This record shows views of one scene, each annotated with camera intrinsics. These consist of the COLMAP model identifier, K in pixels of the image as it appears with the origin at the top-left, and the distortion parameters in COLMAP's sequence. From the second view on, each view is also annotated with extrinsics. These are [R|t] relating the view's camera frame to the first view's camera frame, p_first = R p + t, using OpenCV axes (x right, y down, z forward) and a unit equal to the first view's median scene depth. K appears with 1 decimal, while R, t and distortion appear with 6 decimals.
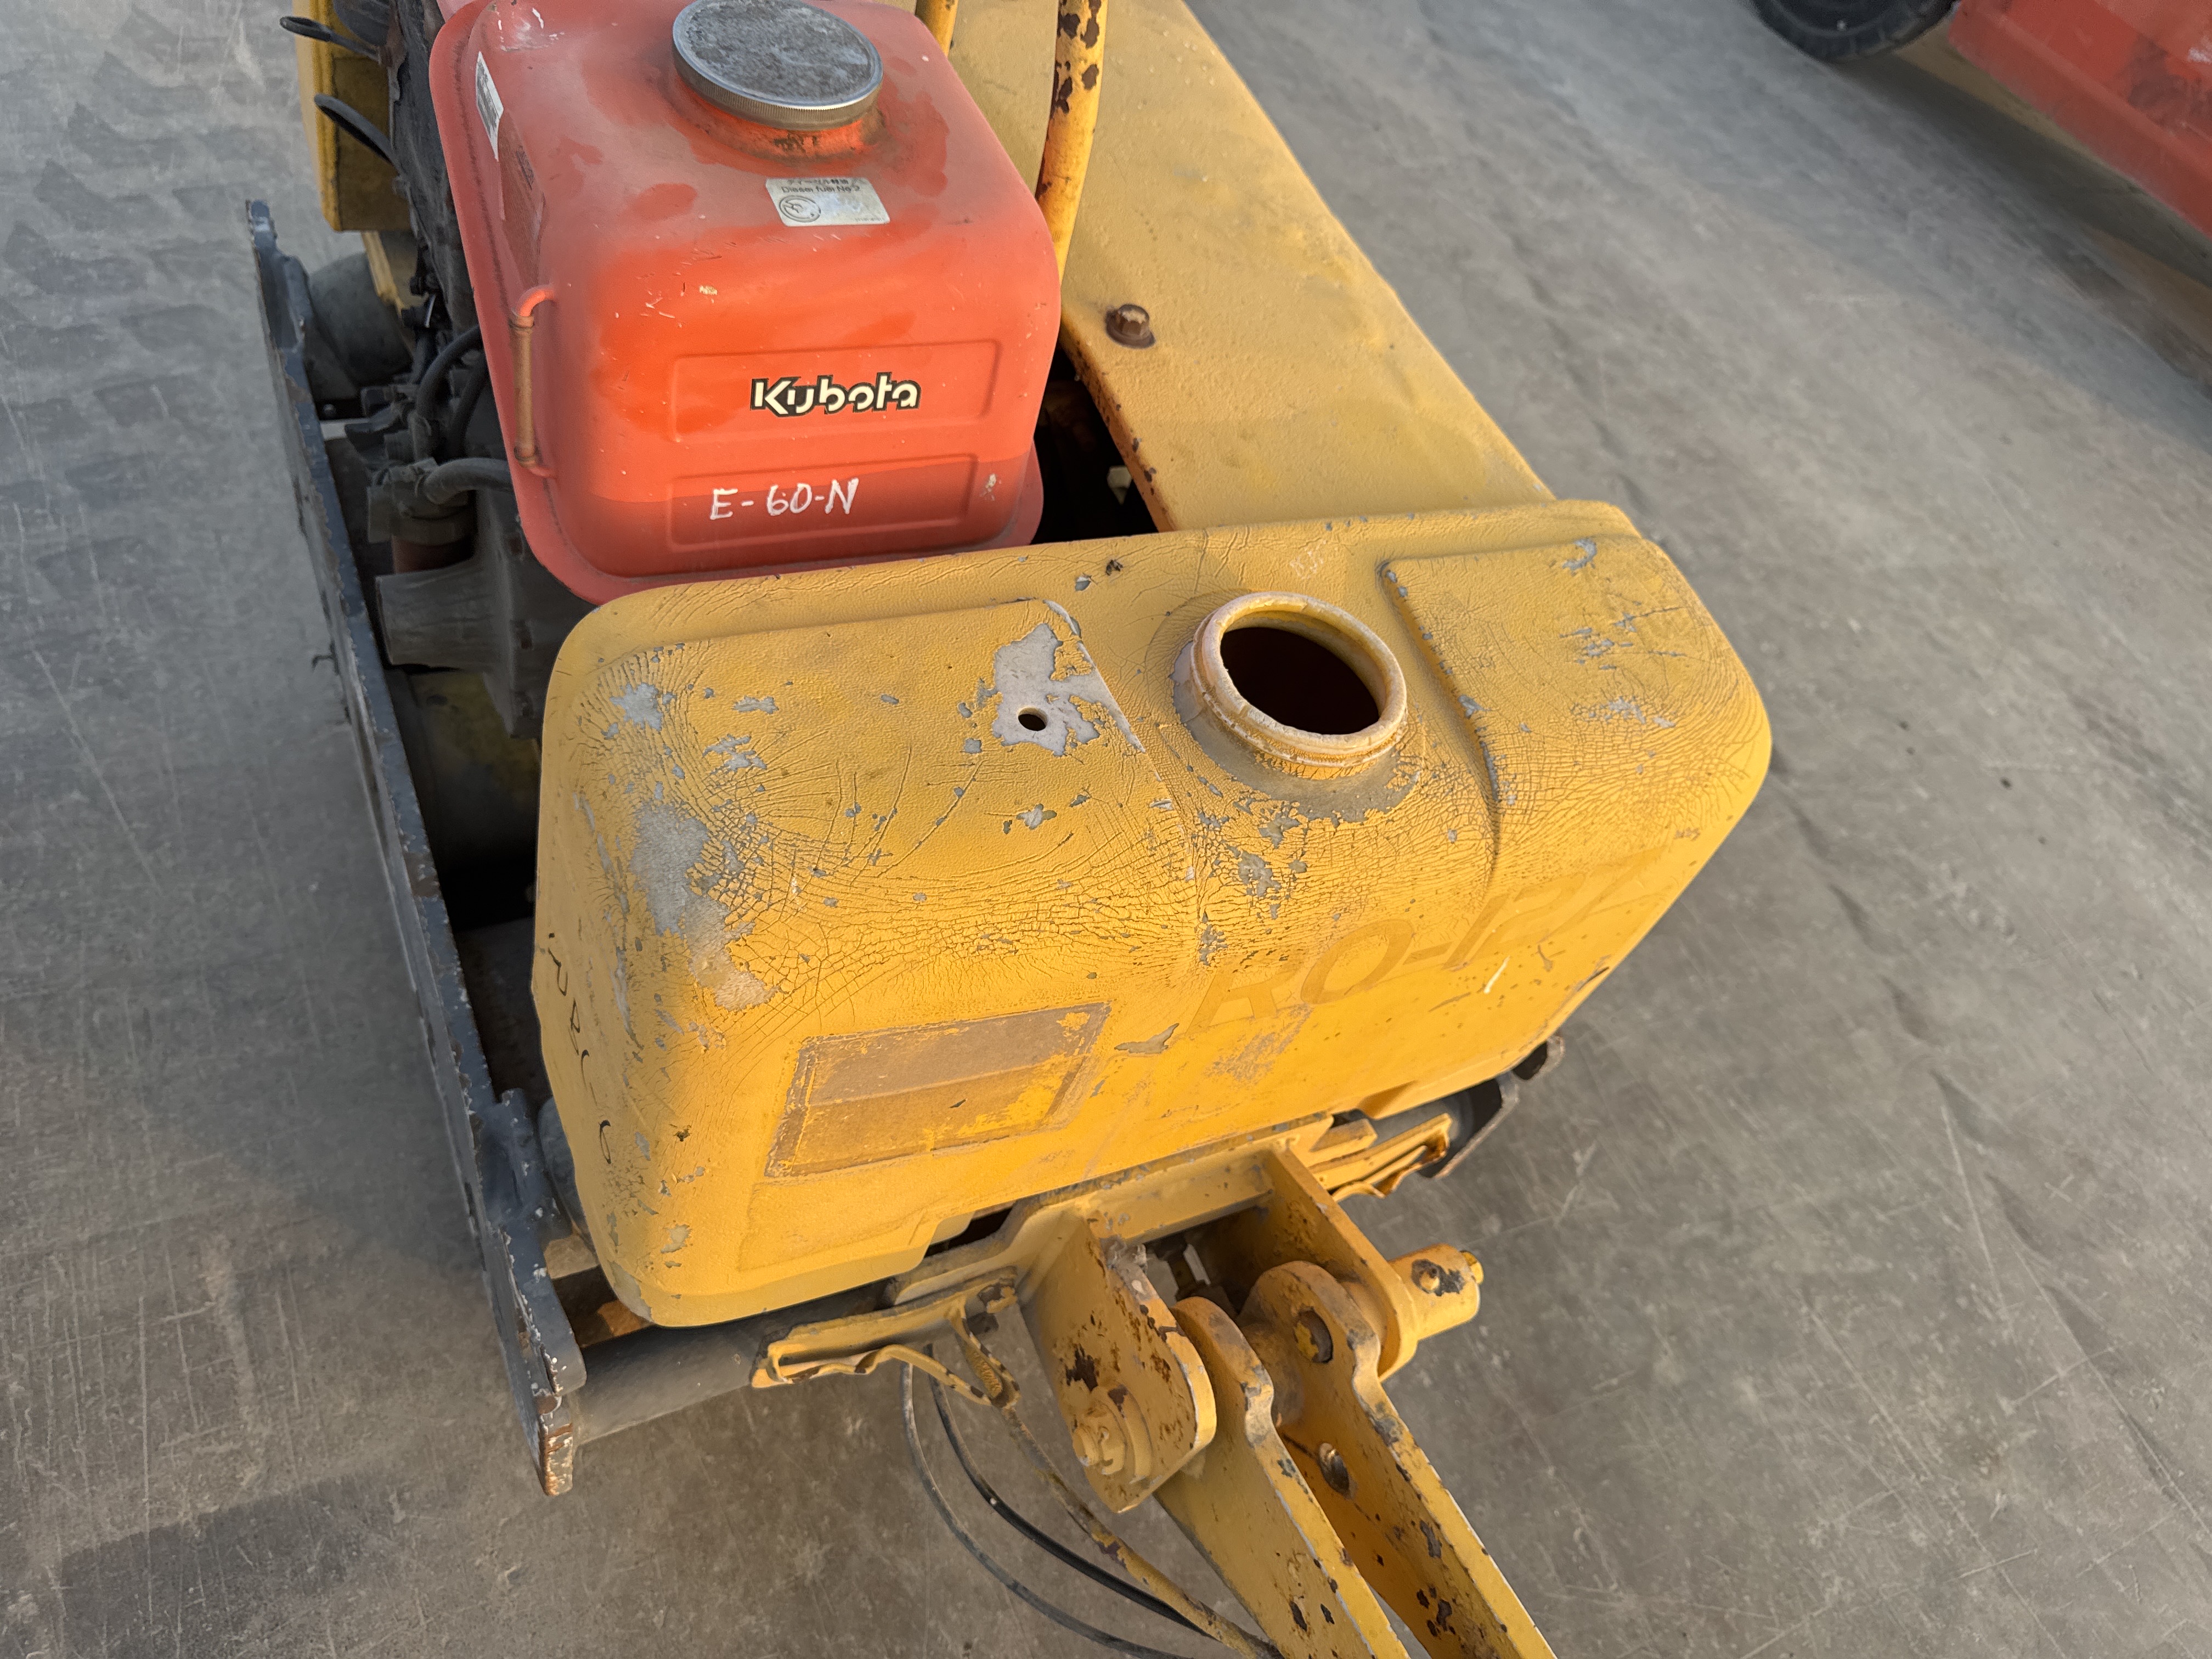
lens RADIAL K [[1574.5, 0, 1090.7], [0, 1574.5, 904.3], [0, 0, 1]] dist [0.001552, -0.008196]
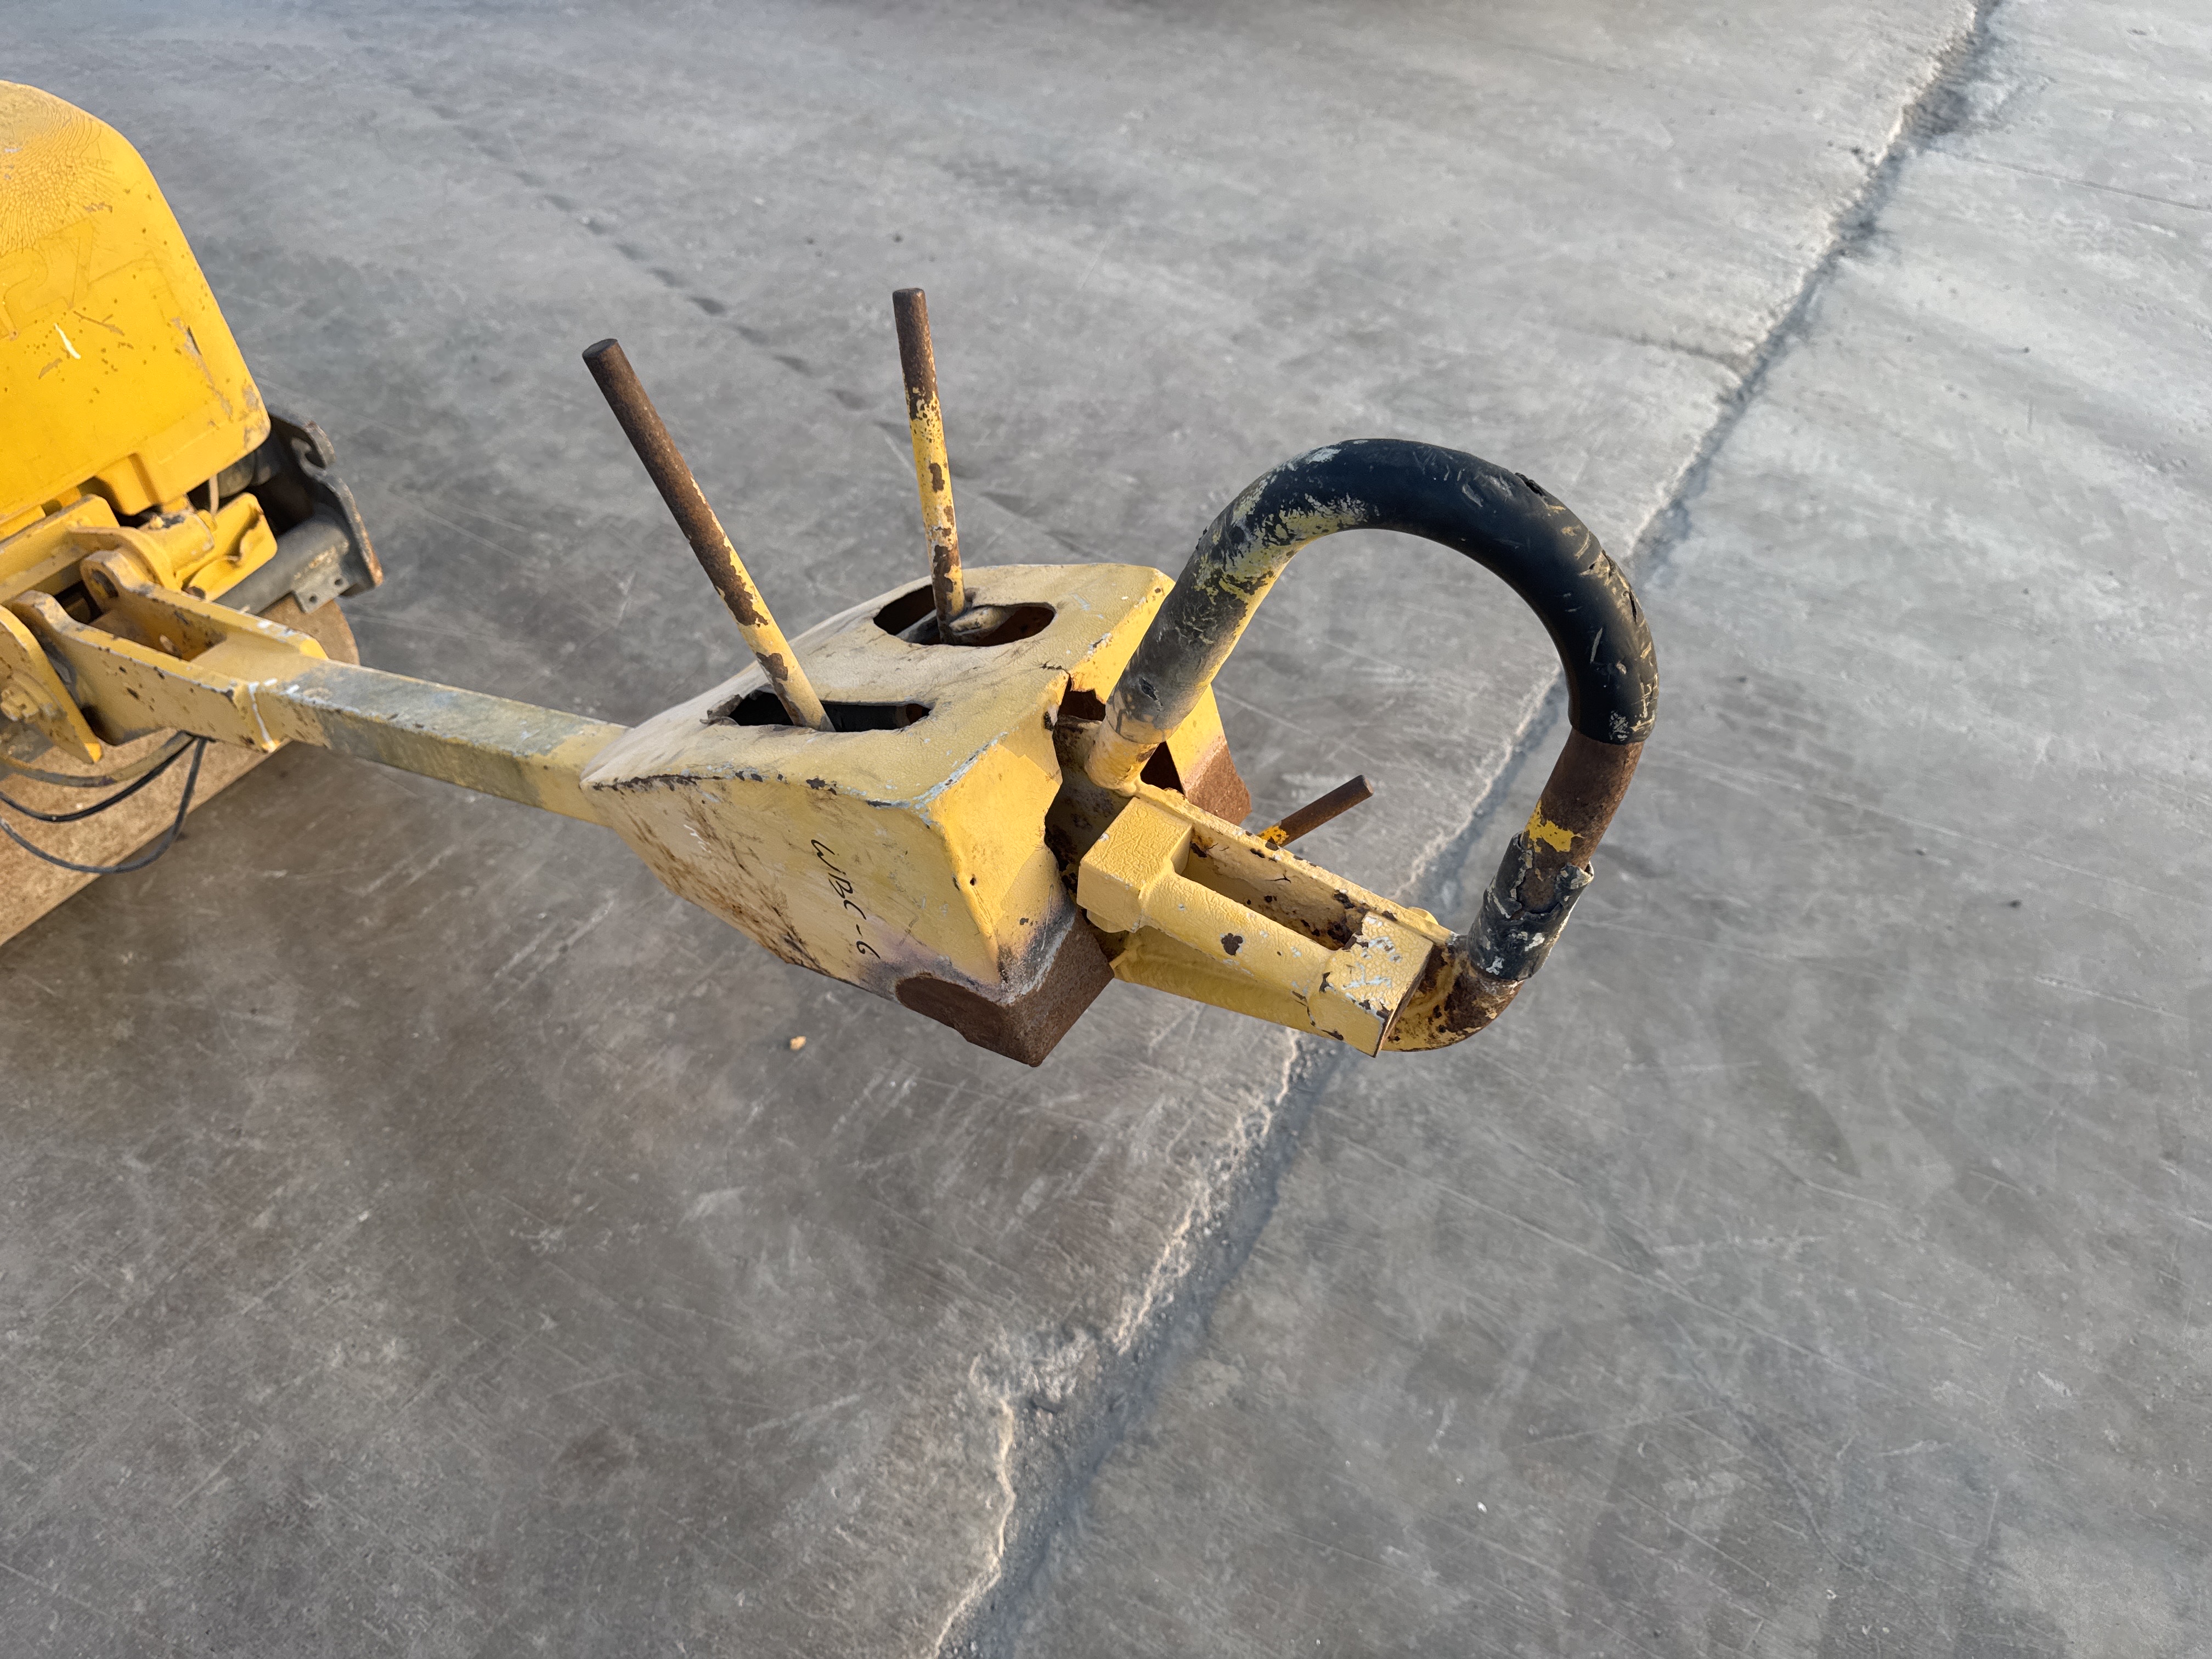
lens RADIAL K [[1592.2, 0, 1118.0], [0, 1592.2, 876.7], [0, 0, 1]] dist [-0.005599, -0.000496]
pose [[0.808779, -0.565394, 0.161885, 0.412290], [0.566120, 0.823030, 0.046144, 0.777655], [-0.159325, 0.054326, 0.985730, -0.593003]]
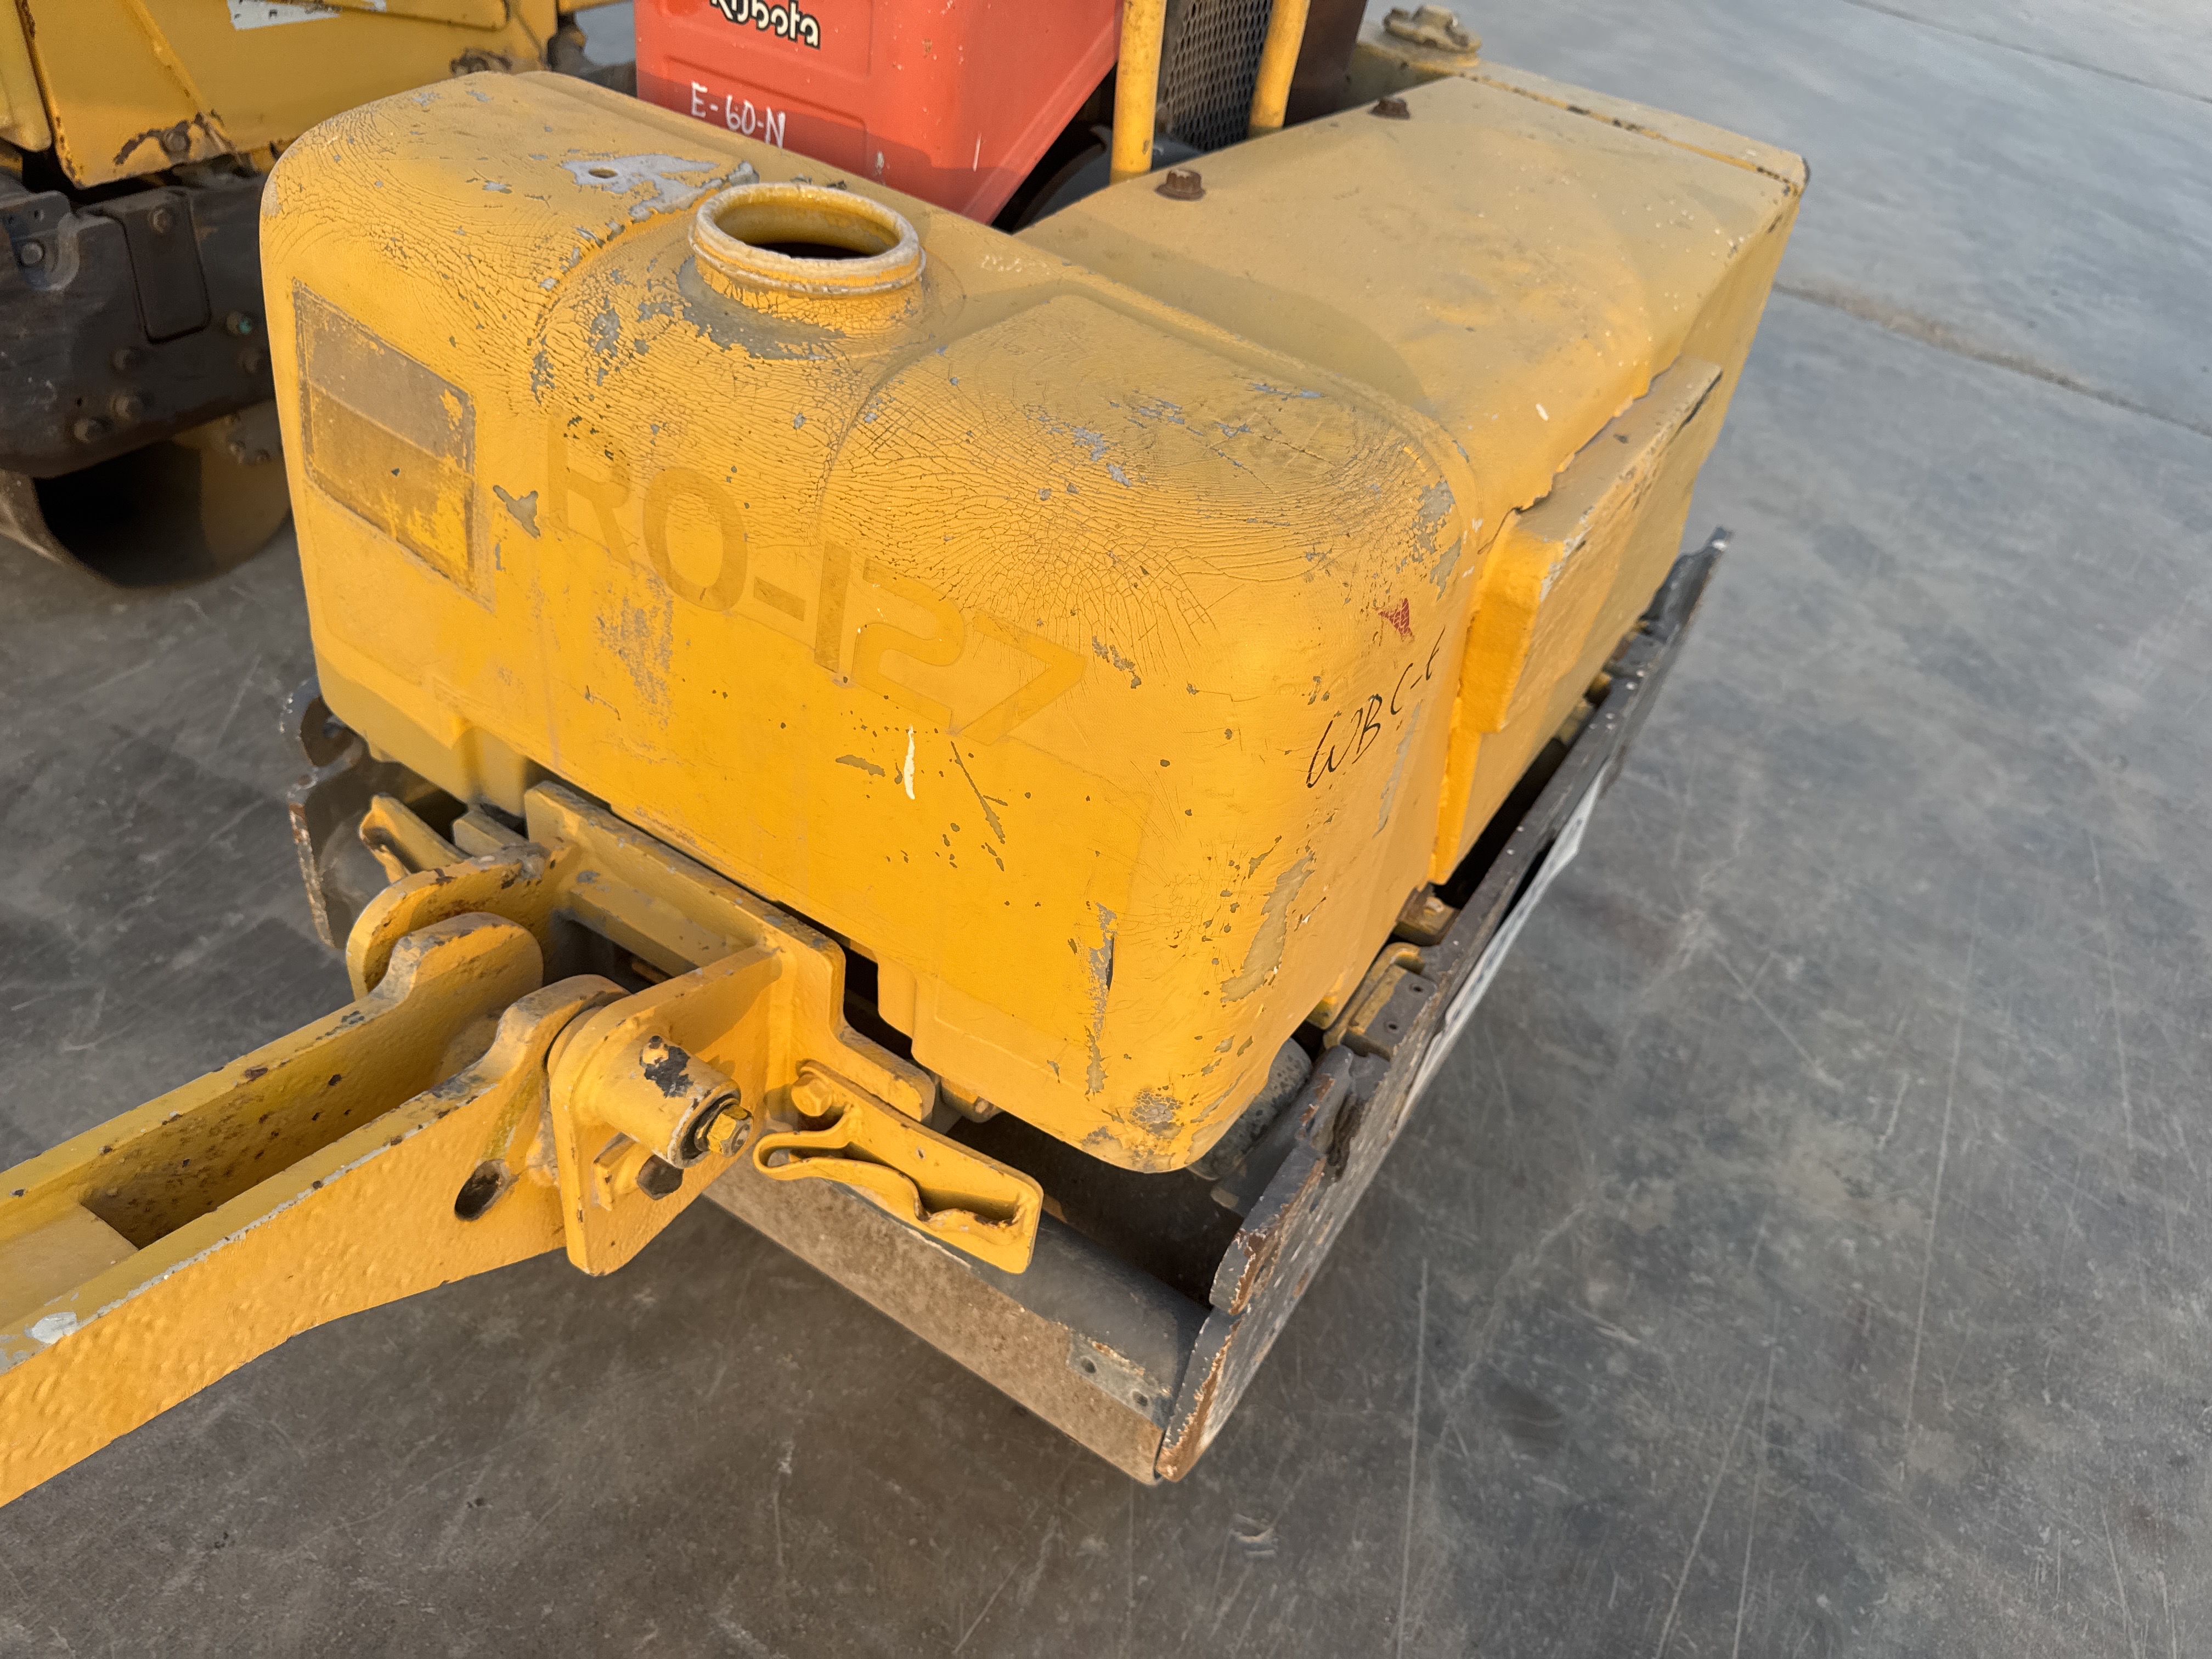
lens RADIAL K [[1525.5, 0, 1099.0], [0, 1525.5, 839.0], [0, 0, 1]] dist [-0.004449, 0.002162]
pose [[0.580971, 0.383169, -0.718091, 0.620431], [-0.657131, 0.741398, -0.136046, 0.081596], [0.480262, 0.550918, 0.682523, 0.383090]]
